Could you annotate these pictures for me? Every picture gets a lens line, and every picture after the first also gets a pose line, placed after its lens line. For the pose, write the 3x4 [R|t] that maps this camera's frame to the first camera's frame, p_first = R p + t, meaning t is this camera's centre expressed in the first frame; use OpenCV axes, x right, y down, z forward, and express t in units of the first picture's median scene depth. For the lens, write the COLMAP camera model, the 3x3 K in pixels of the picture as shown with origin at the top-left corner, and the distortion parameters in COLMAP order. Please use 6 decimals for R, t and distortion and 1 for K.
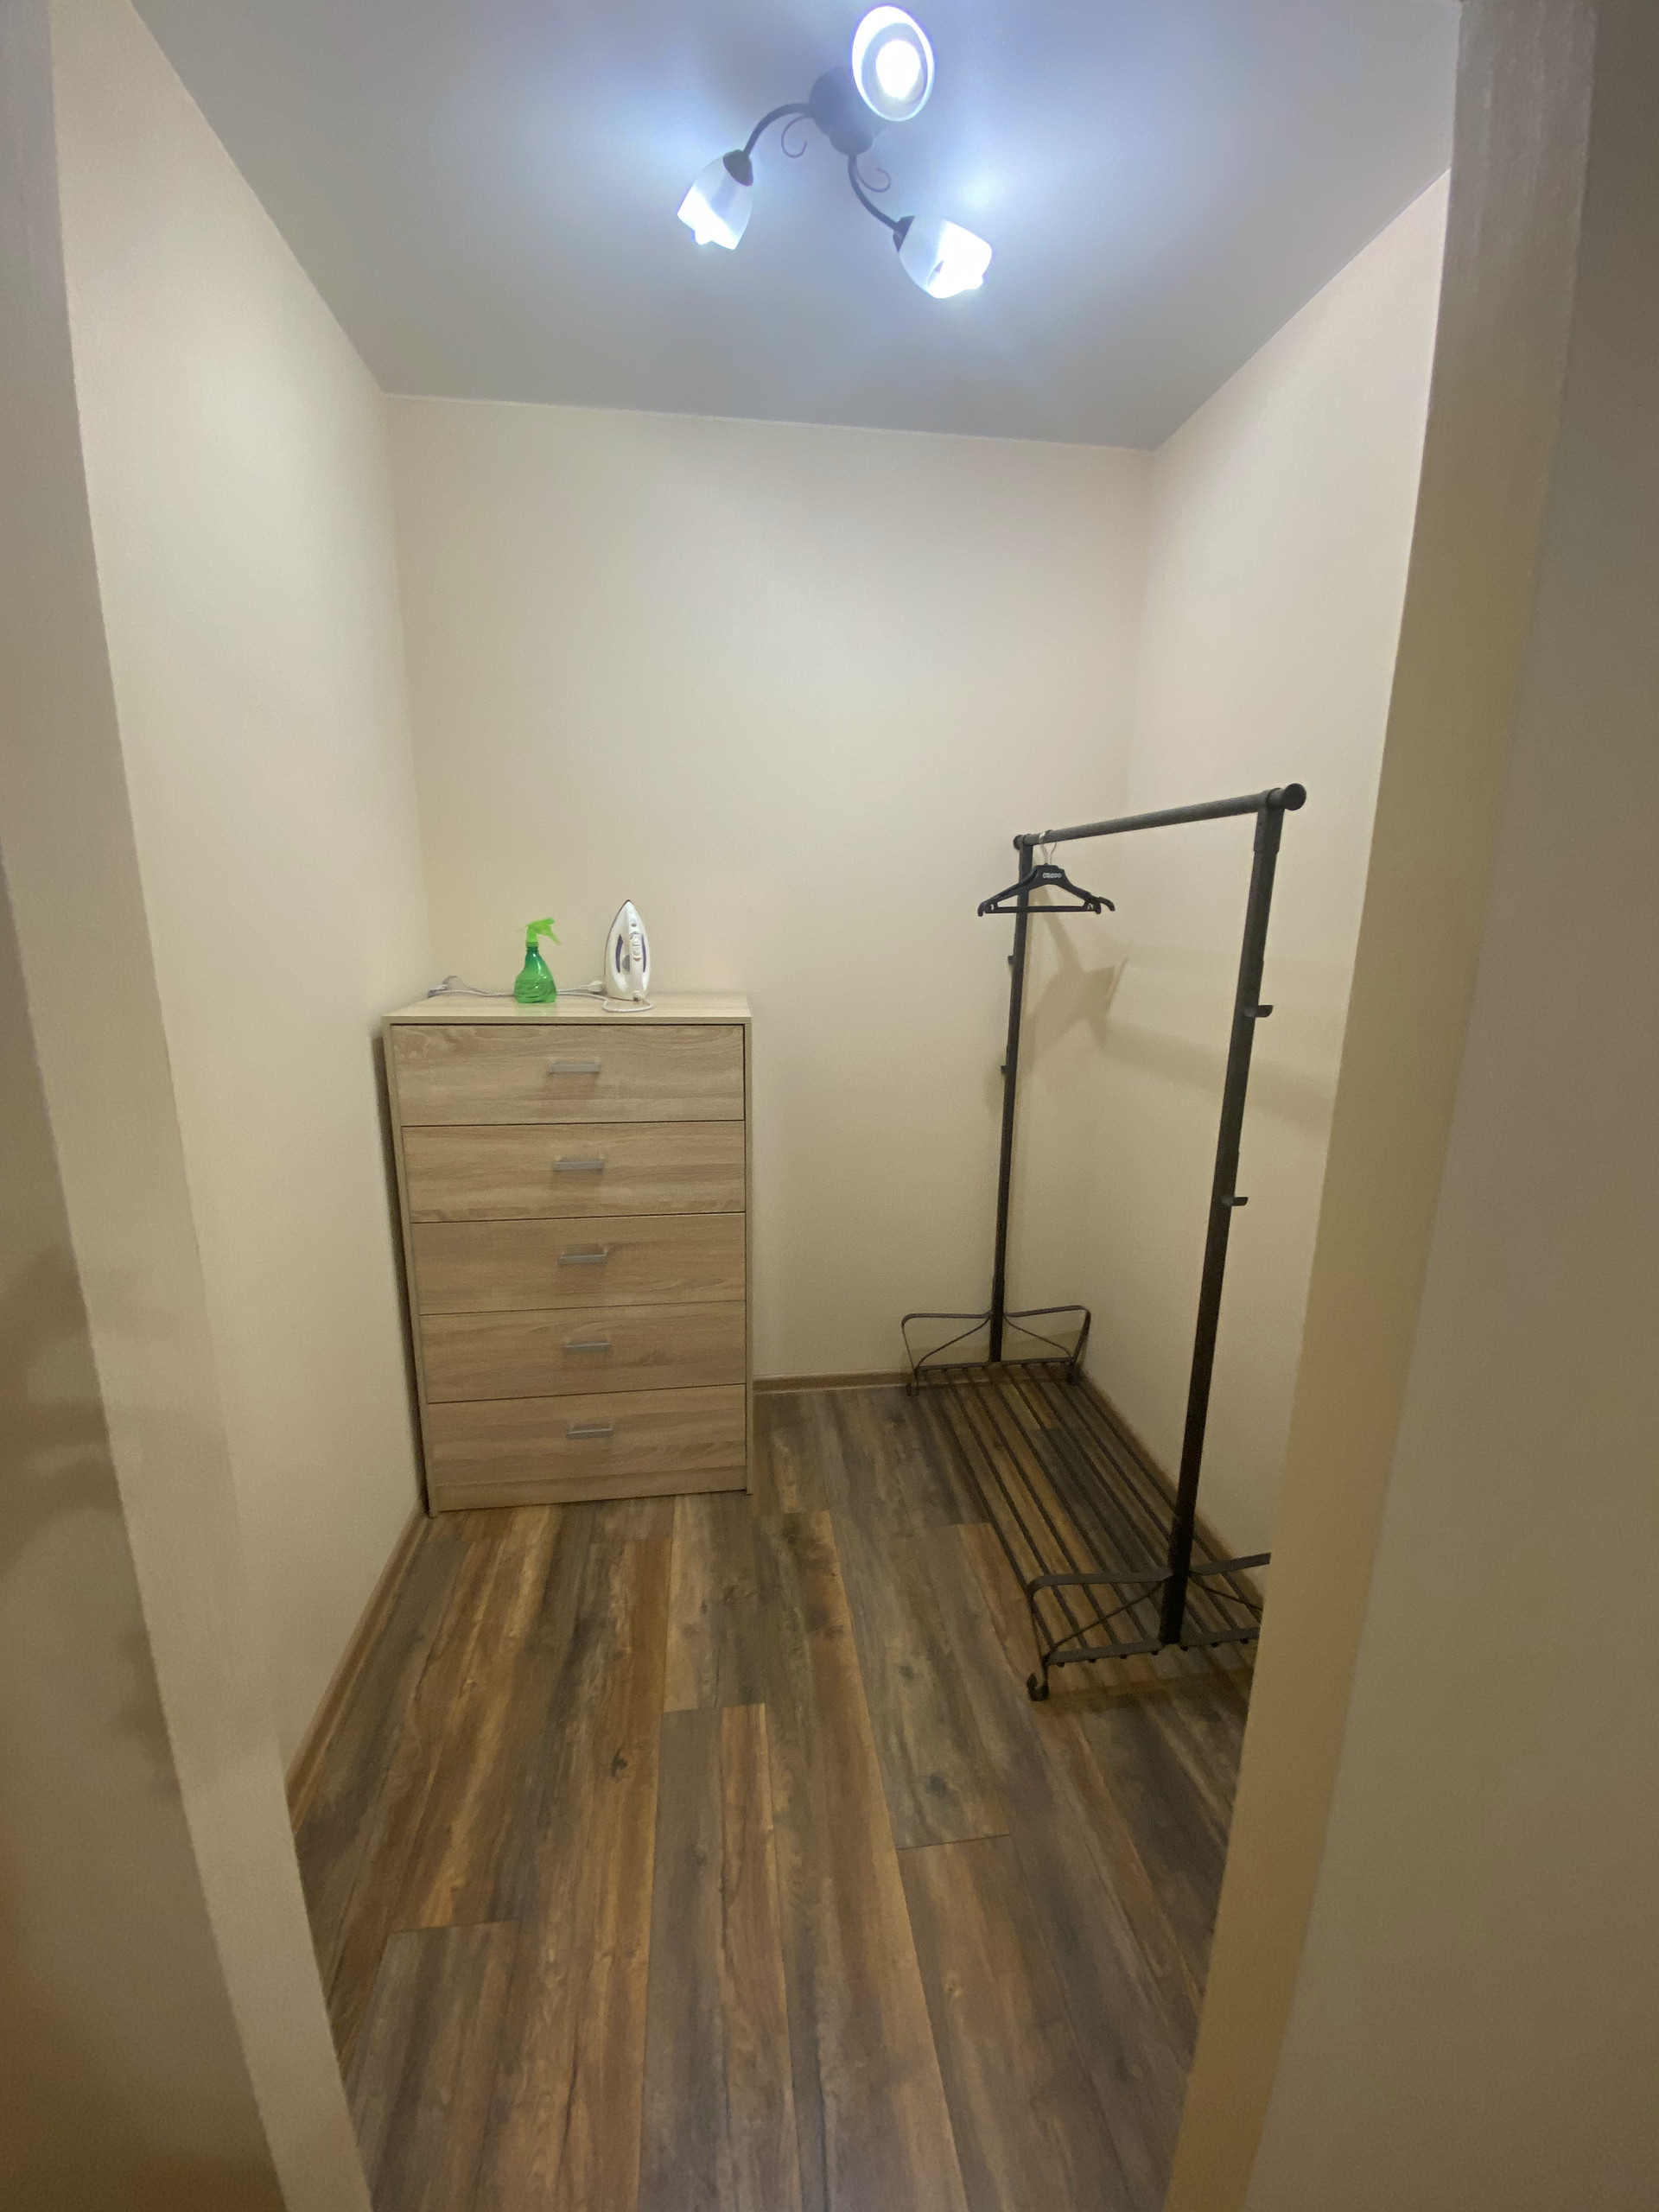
lens RADIAL K [[900.3, 0, 824.9], [0, 900.3, 1101.6], [0, 0, 1]] dist [0.037341, -0.030251]
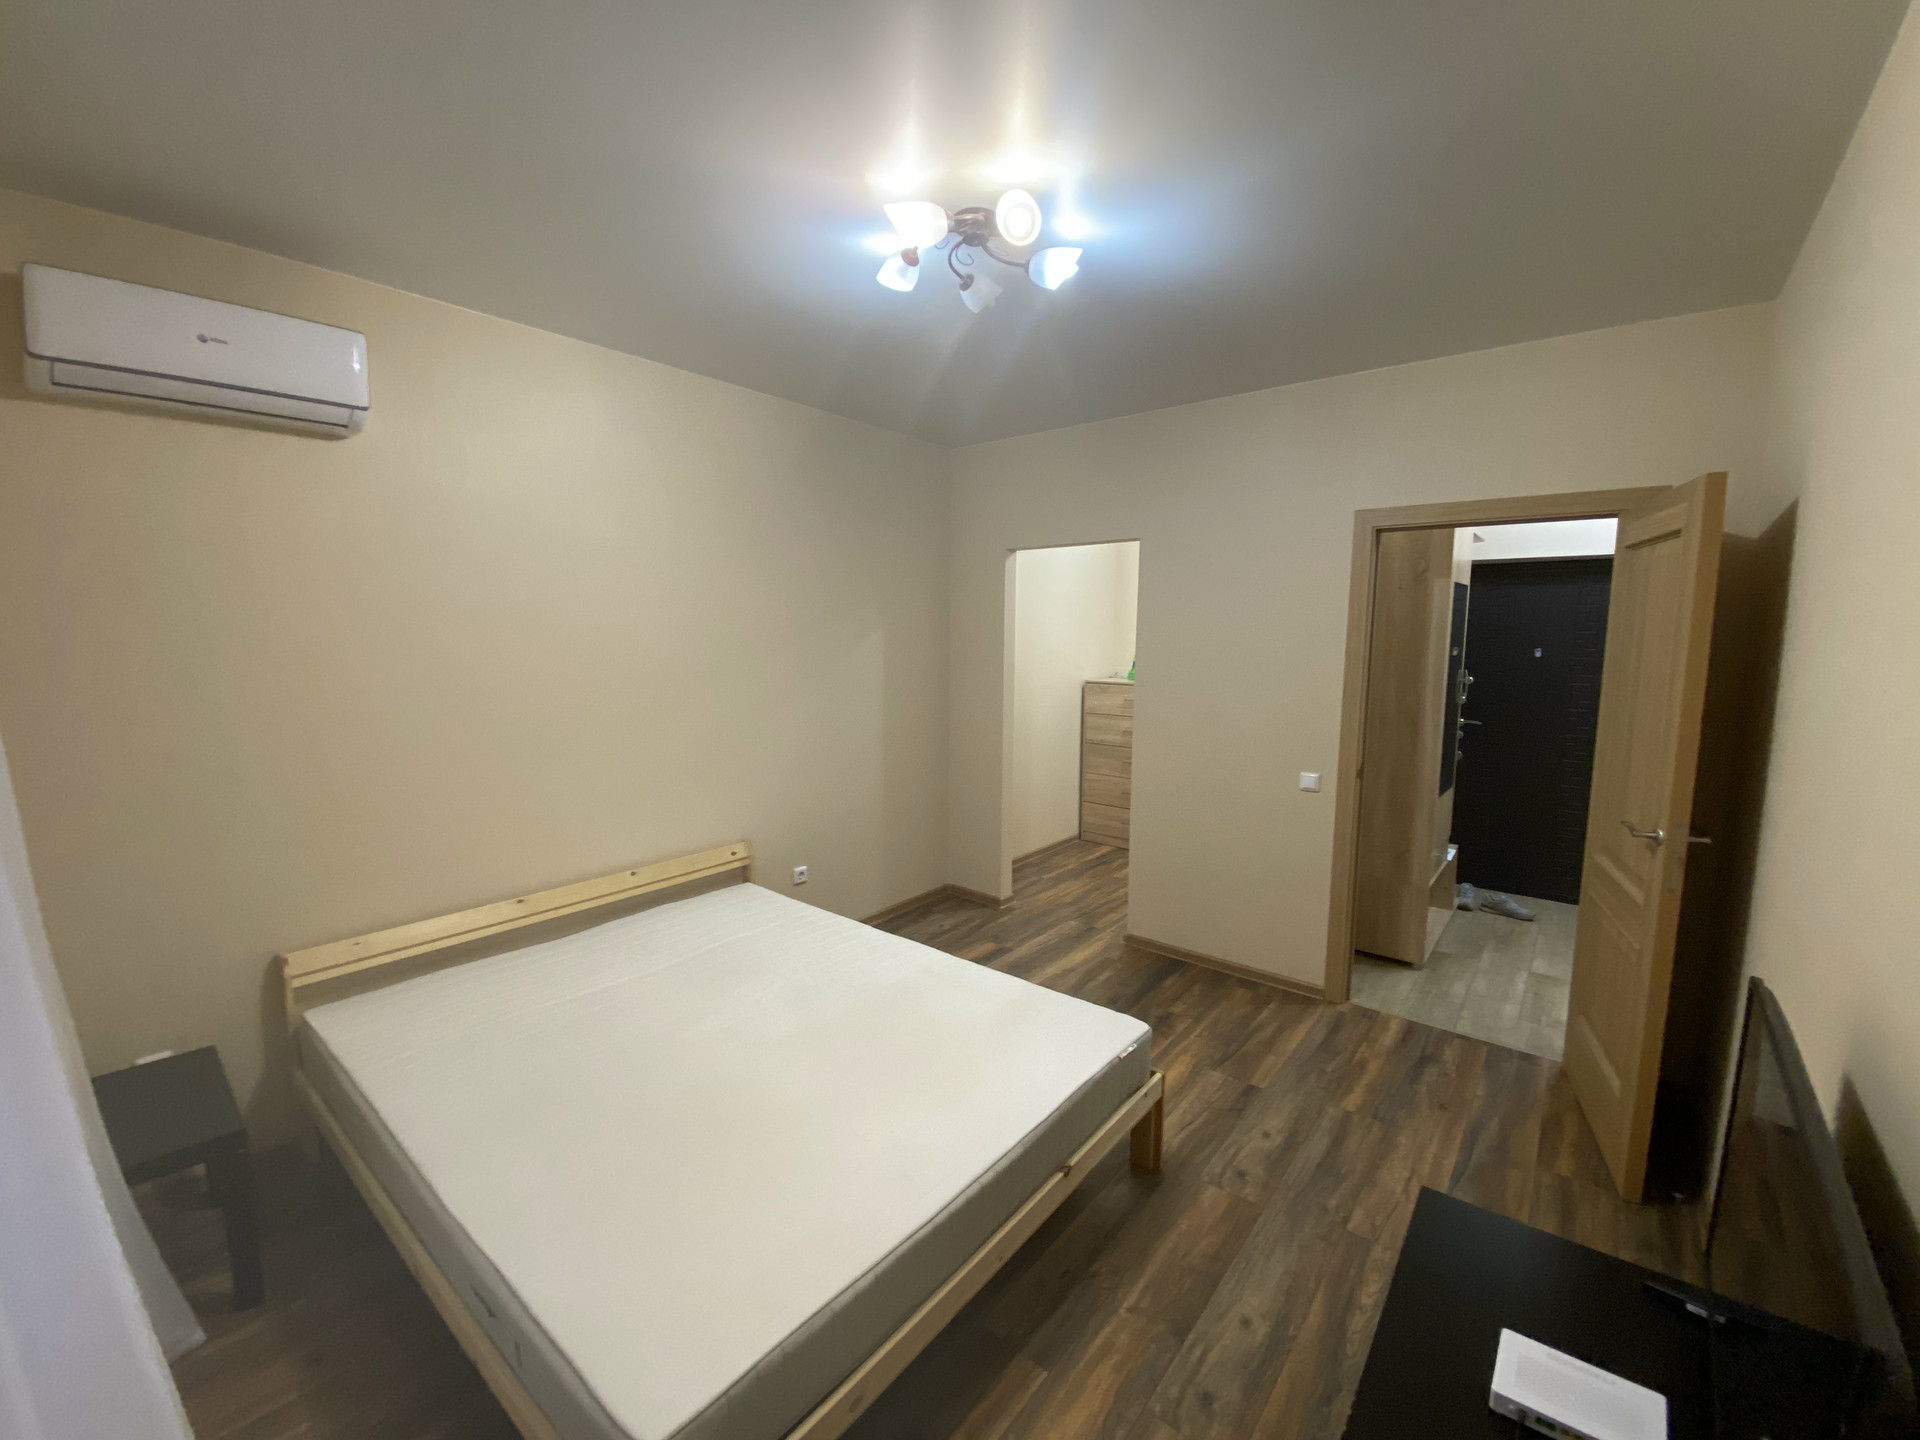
lens RADIAL K [[781.5, 0, 953.9], [0, 781.5, 712.7], [0, 0, 1]] dist [0.037341, -0.030251]
pose [[0.687099, 0.074405, -0.722744, 1.292800], [-0.163075, 0.985156, -0.053613, 0.261259], [0.708026, 0.154699, 0.689033, -1.350149]]
